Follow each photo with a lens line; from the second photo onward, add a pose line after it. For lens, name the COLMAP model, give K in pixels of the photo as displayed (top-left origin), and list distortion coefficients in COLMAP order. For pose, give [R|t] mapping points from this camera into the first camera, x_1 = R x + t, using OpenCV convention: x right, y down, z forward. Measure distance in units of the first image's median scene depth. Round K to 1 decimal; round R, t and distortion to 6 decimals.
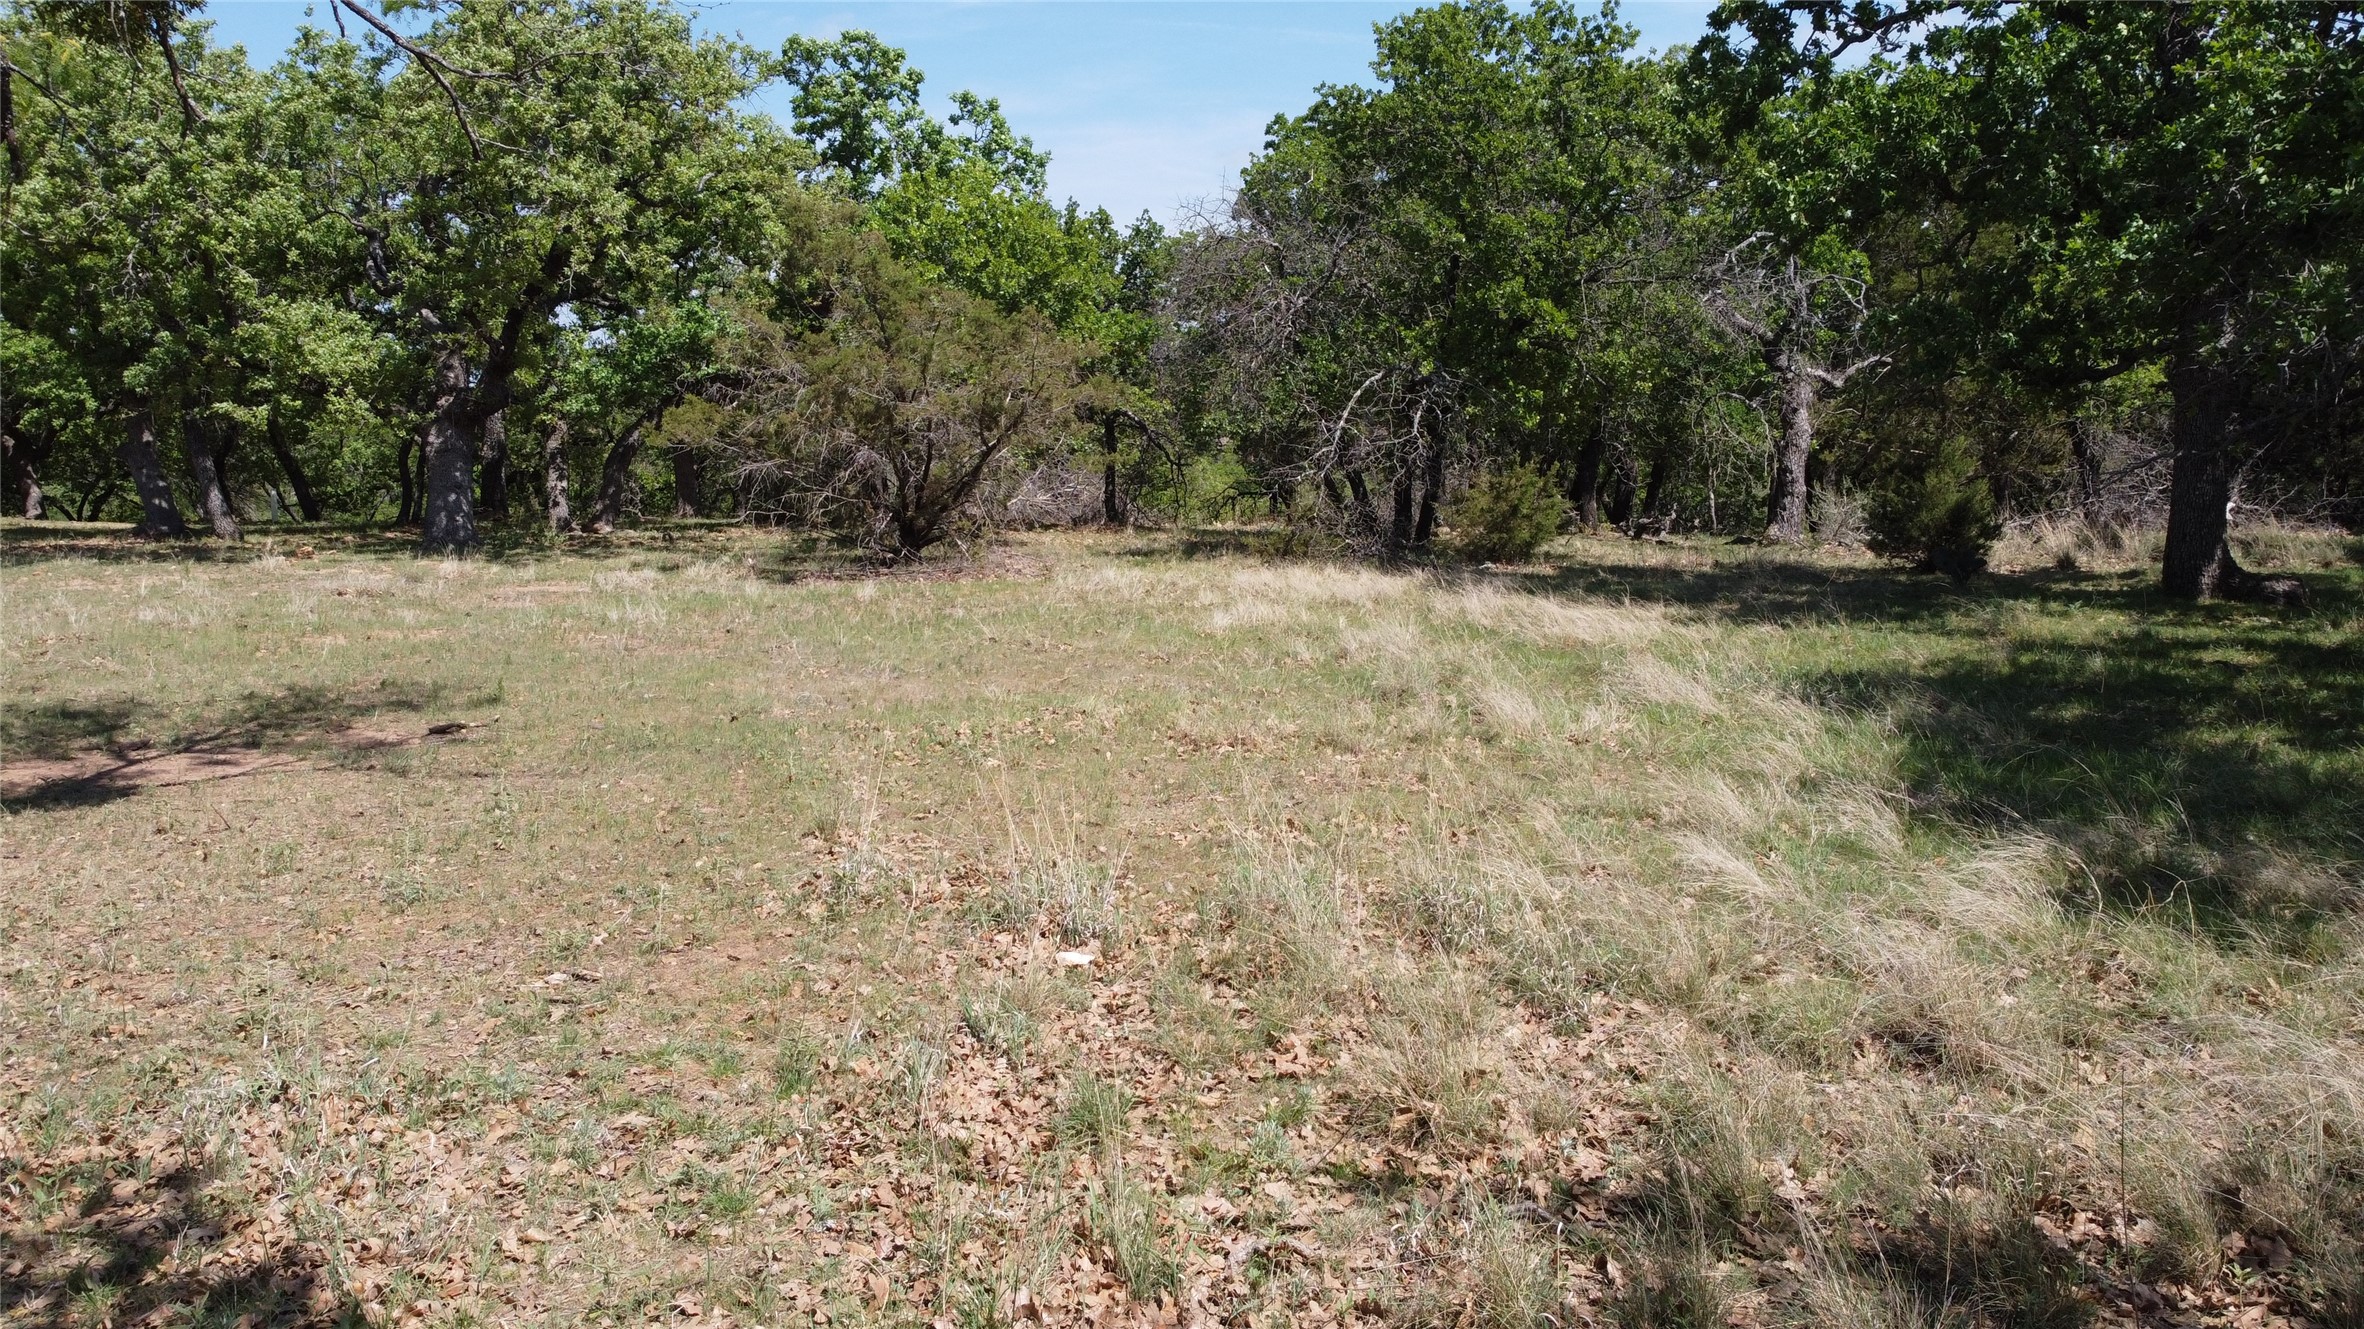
lens RADIAL K [[1873.8, 0, 1182.0], [0, 1873.8, 664.5], [0, 0, 1]] dist [-0.006952, 0.002032]
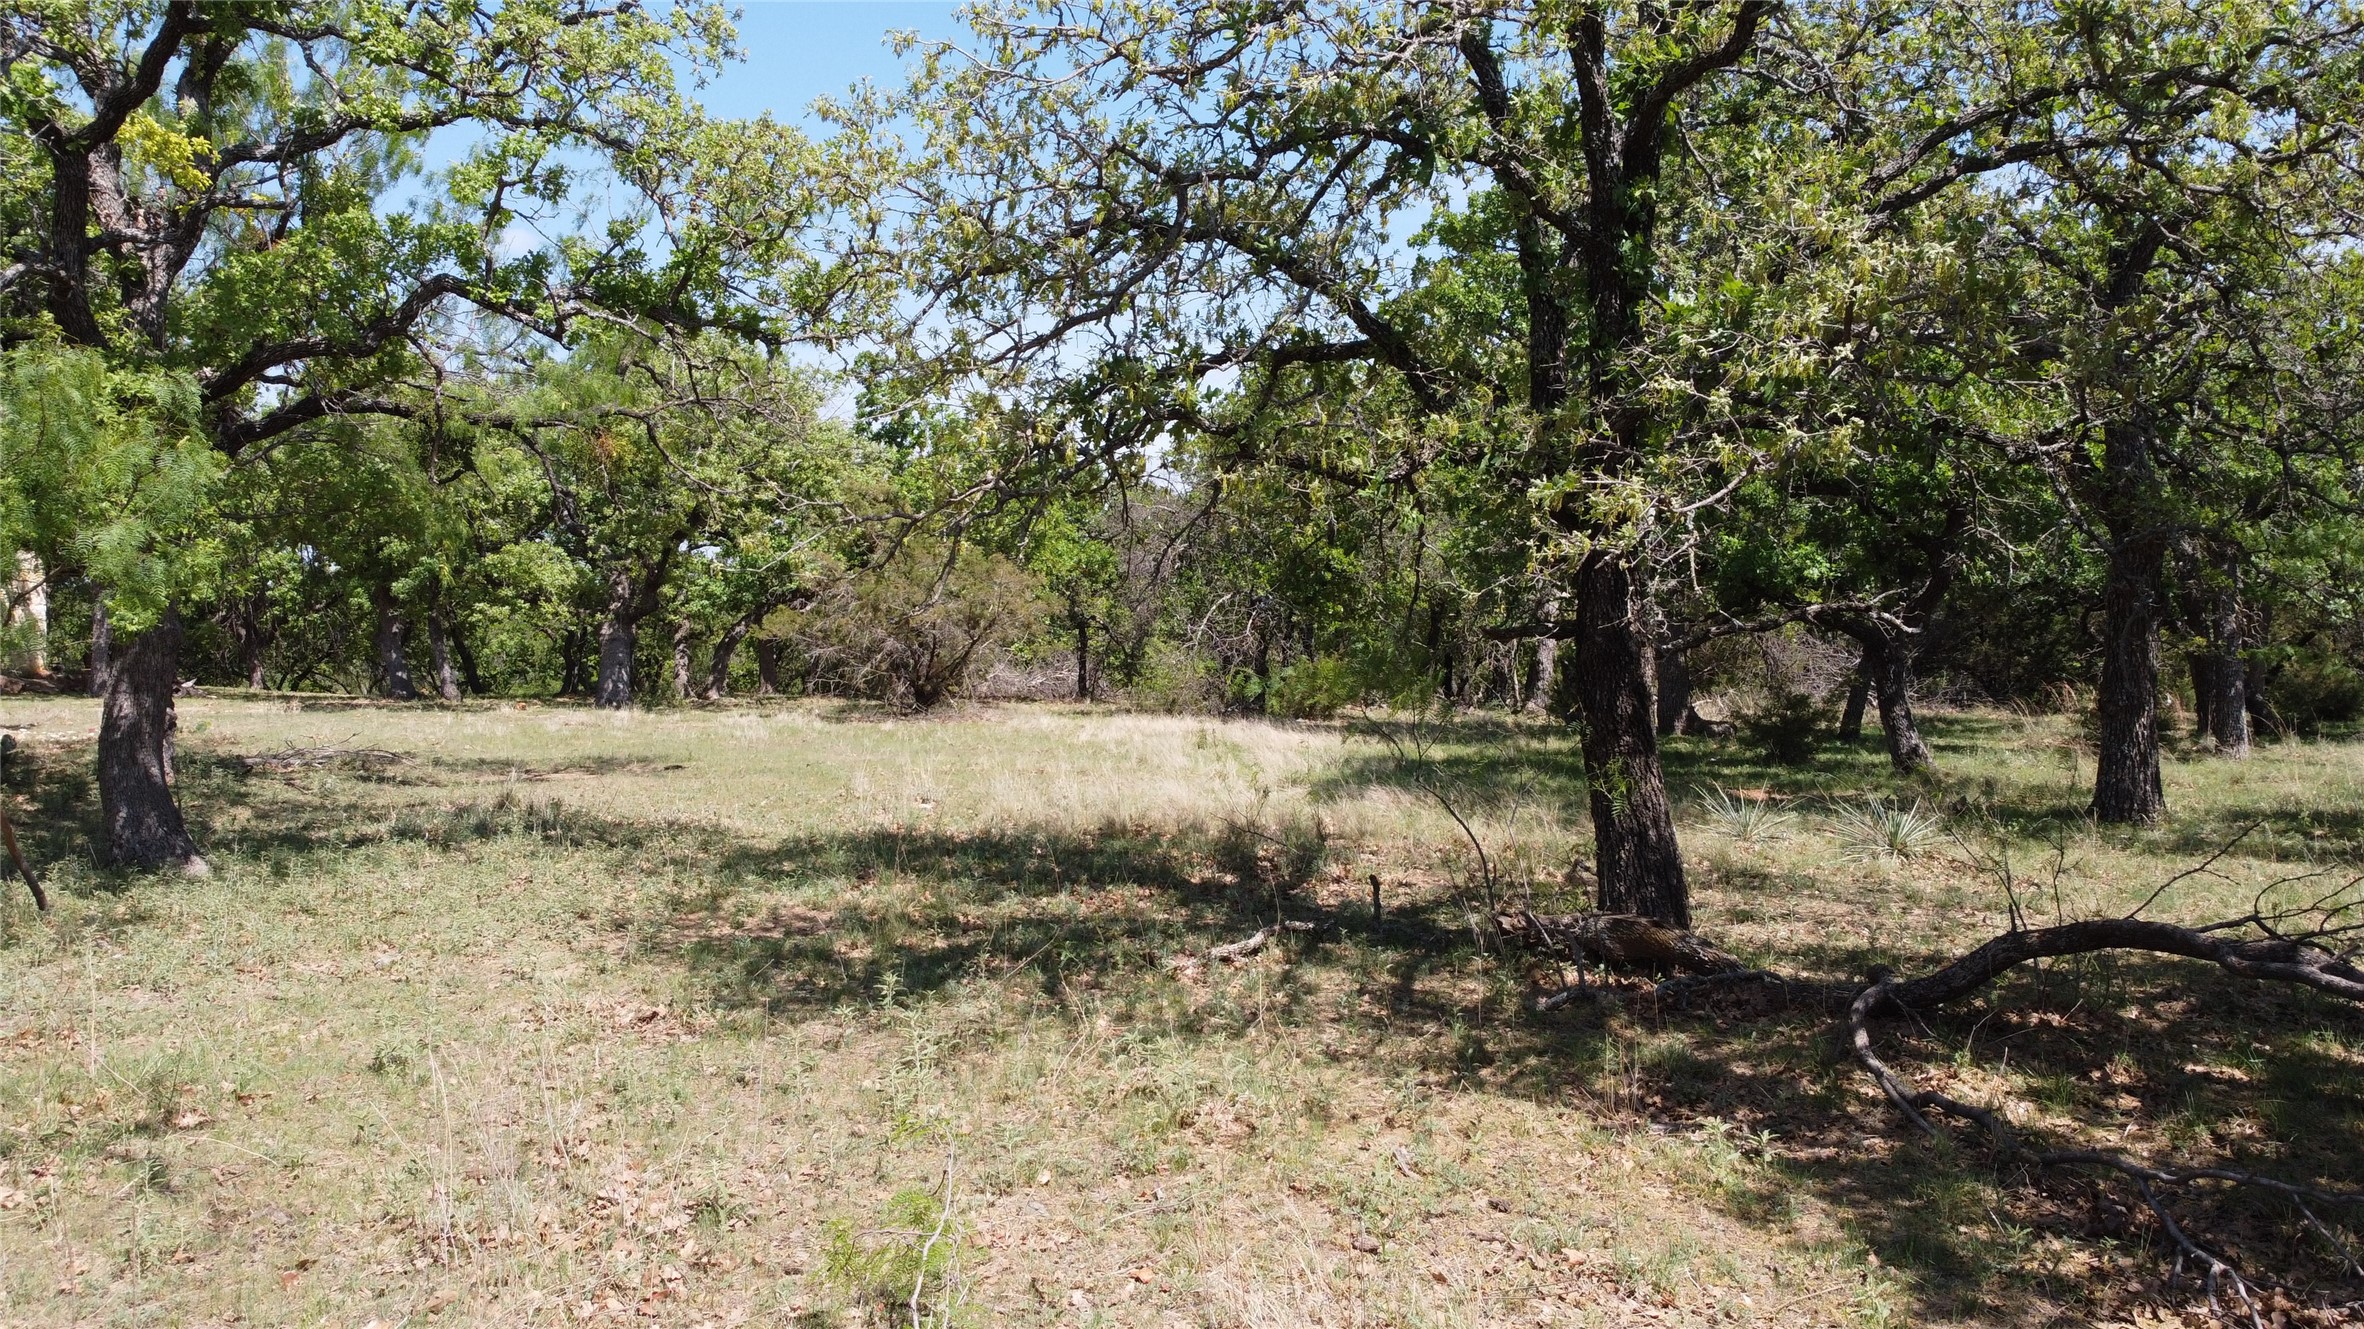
lens RADIAL K [[1873.8, 0, 1182.0], [0, 1873.8, 664.5], [0, 0, 1]] dist [-0.006952, 0.002032]
pose [[0.999426, 0.010111, -0.032328, 0.101474], [-0.013526, 0.994144, -0.107212, 0.056941], [0.031054, 0.107588, 0.993710, -0.447561]]
